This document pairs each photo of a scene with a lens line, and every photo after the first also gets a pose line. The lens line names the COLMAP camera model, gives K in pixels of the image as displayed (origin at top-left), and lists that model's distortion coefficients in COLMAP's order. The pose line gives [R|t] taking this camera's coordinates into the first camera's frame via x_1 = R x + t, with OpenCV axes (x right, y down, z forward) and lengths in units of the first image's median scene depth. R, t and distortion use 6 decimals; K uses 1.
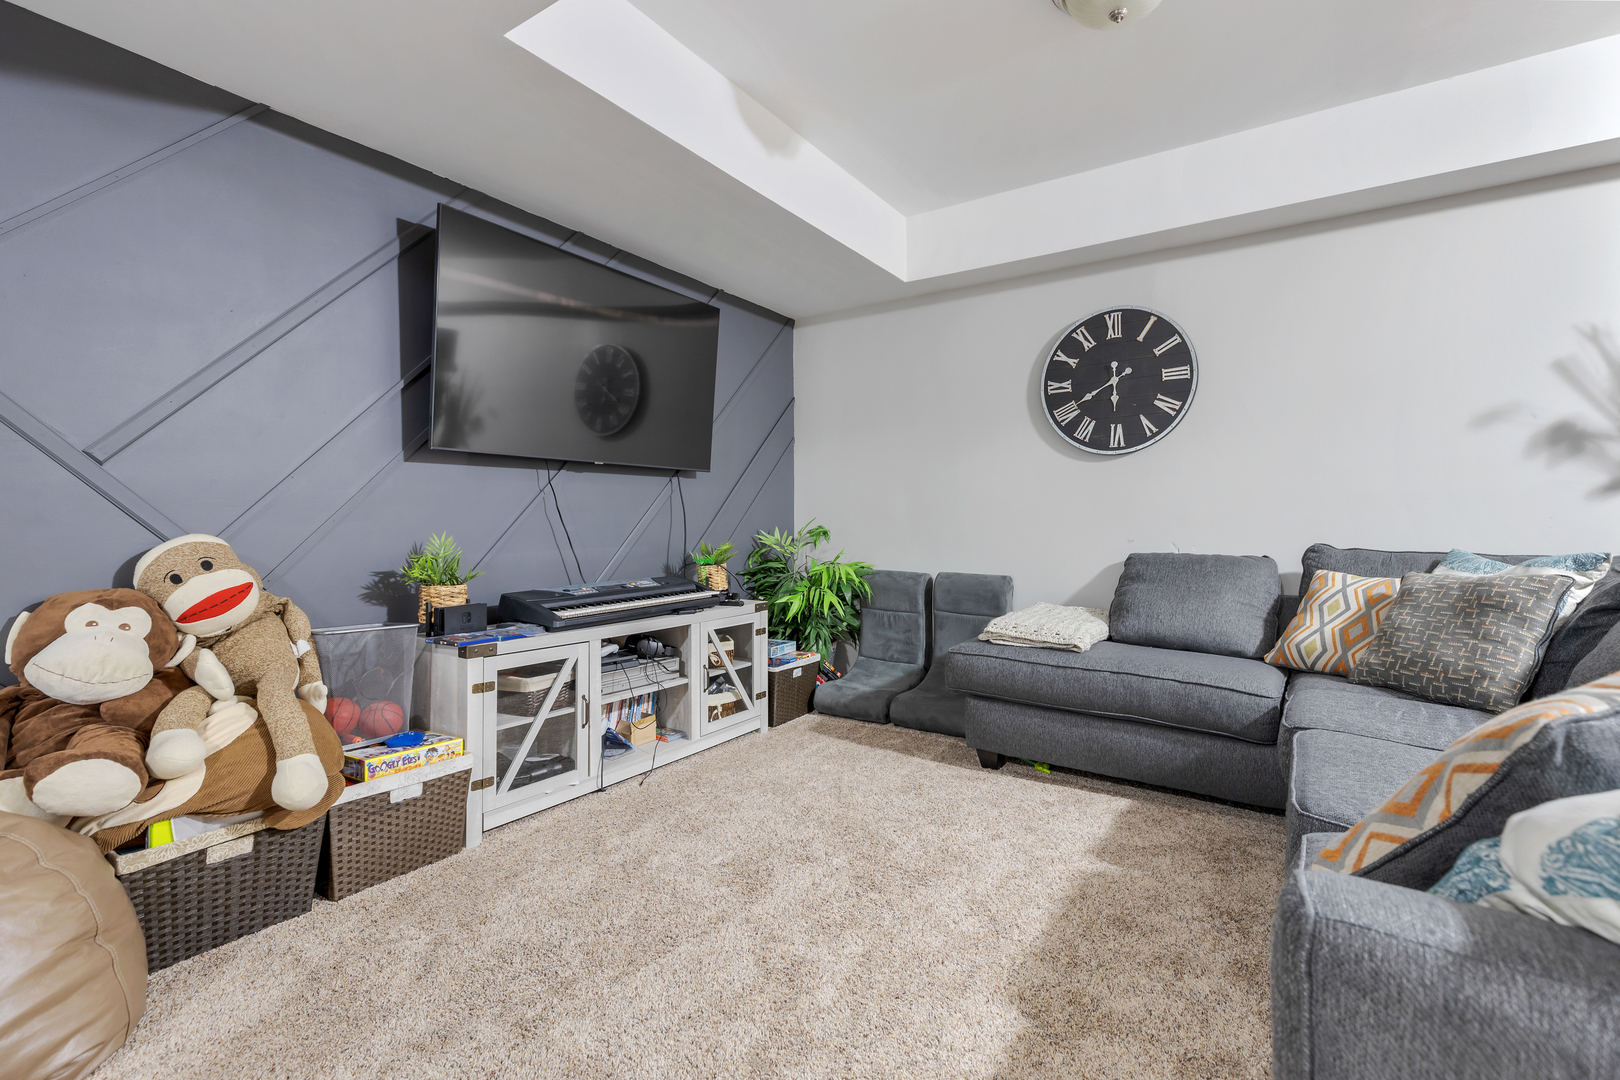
lens RADIAL K [[728.9, 0, 813.1], [0, 728.9, 524.5], [0, 0, 1]] dist [0.001504, -0.002110]
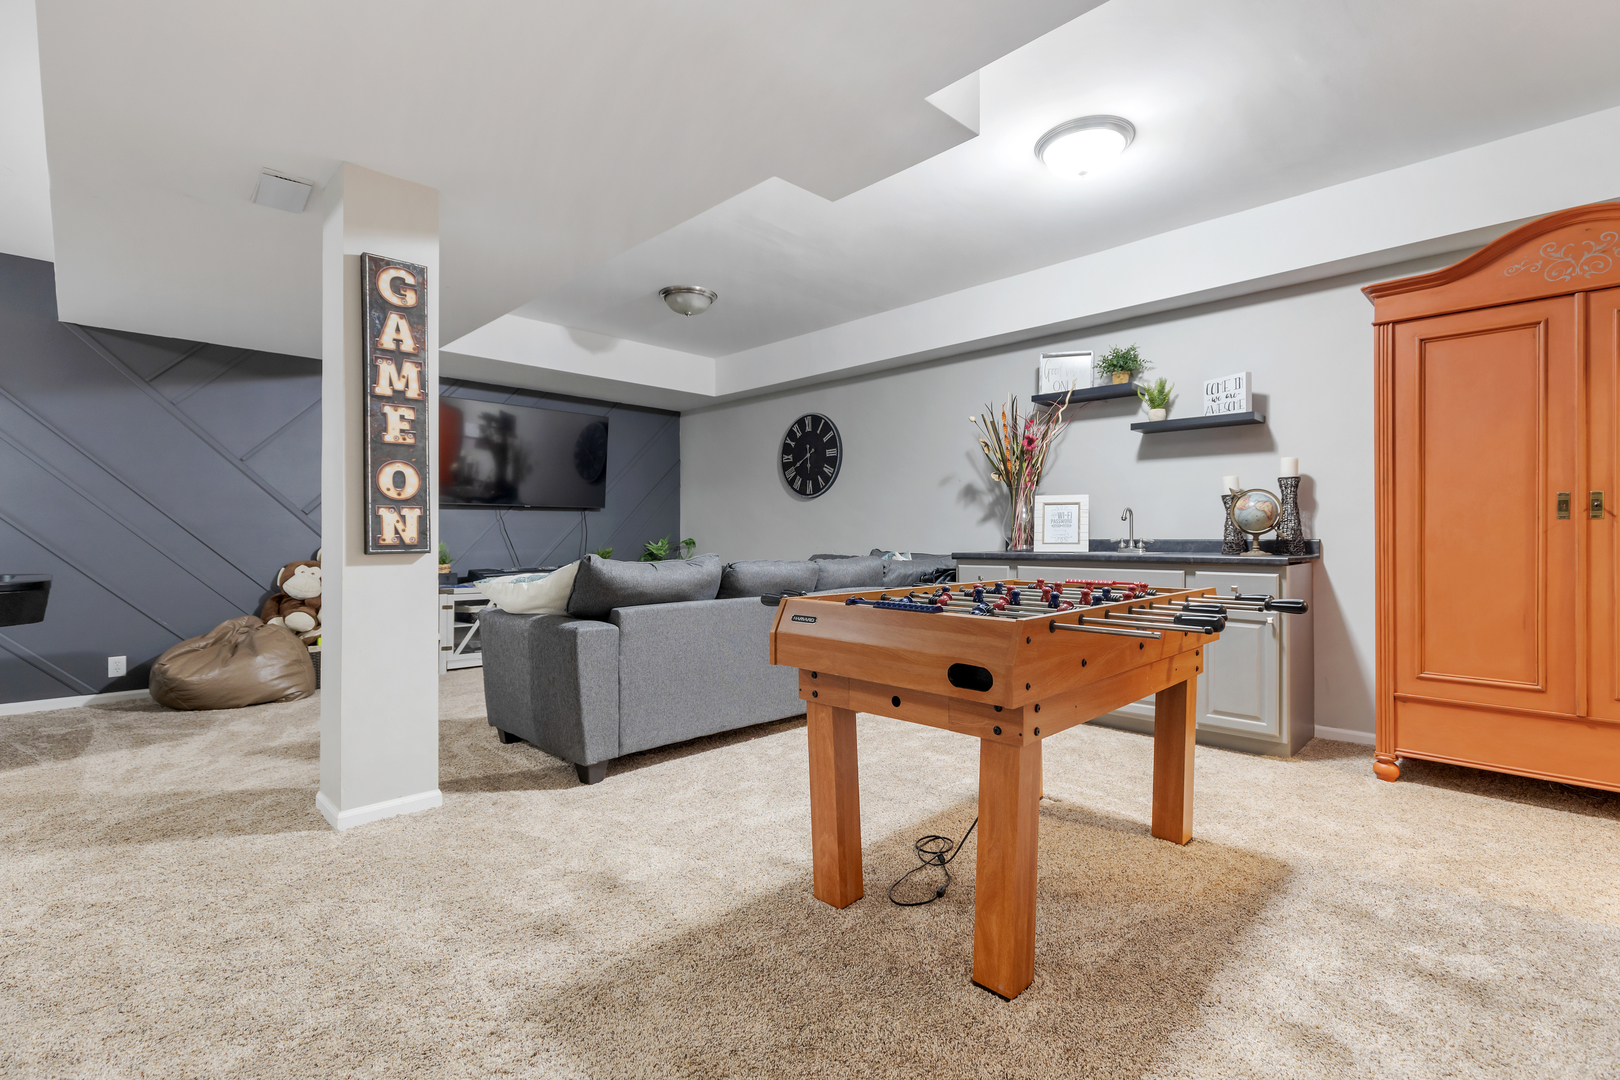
lens RADIAL K [[728.9, 0, 806.2], [0, 728.9, 534.2], [0, 0, 1]] dist [0.001504, -0.002110]
pose [[0.980241, 0.000977, -0.197803, 0.787338], [-0.002048, 0.999984, -0.005212, -0.000839], [0.197795, 0.005514, 0.980228, -0.736915]]
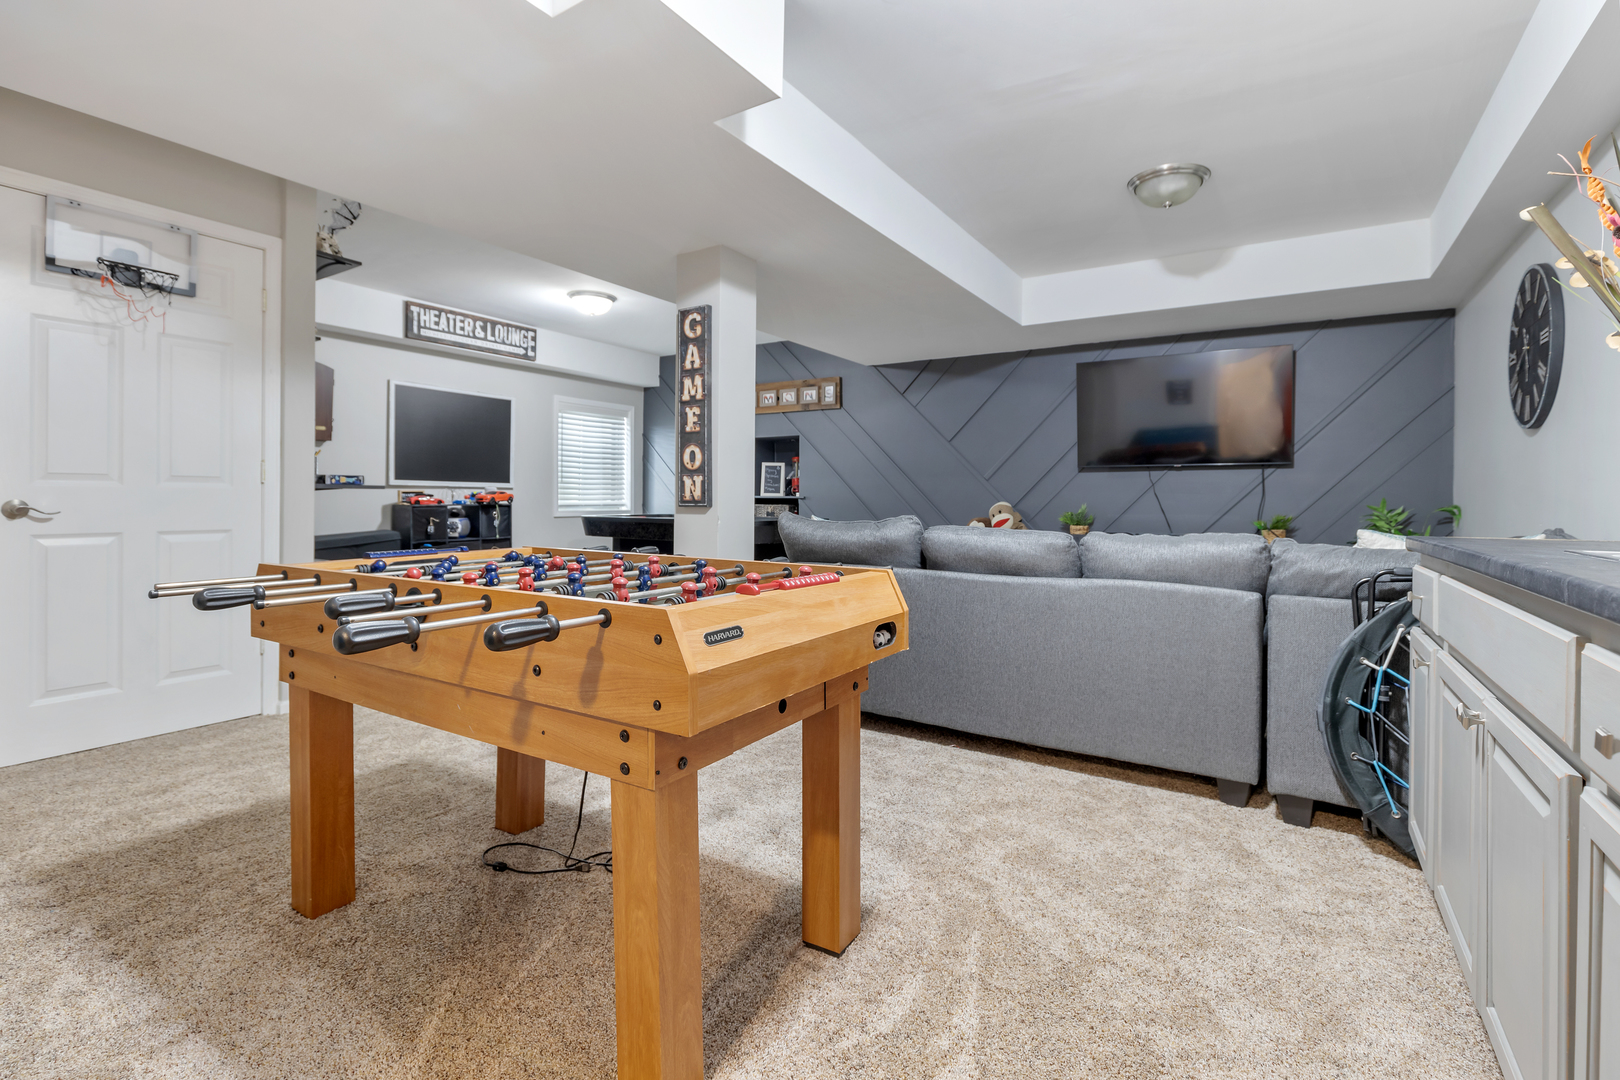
lens RADIAL K [[728.9, 0, 835.6], [0, 728.9, 500.8], [0, 0, 1]] dist [0.001504, -0.002110]
pose [[0.038877, 0.007250, -0.999218, 1.352558], [-0.012001, 0.999905, 0.006788, -0.002649], [0.999172, 0.011728, 0.038960, 0.105648]]
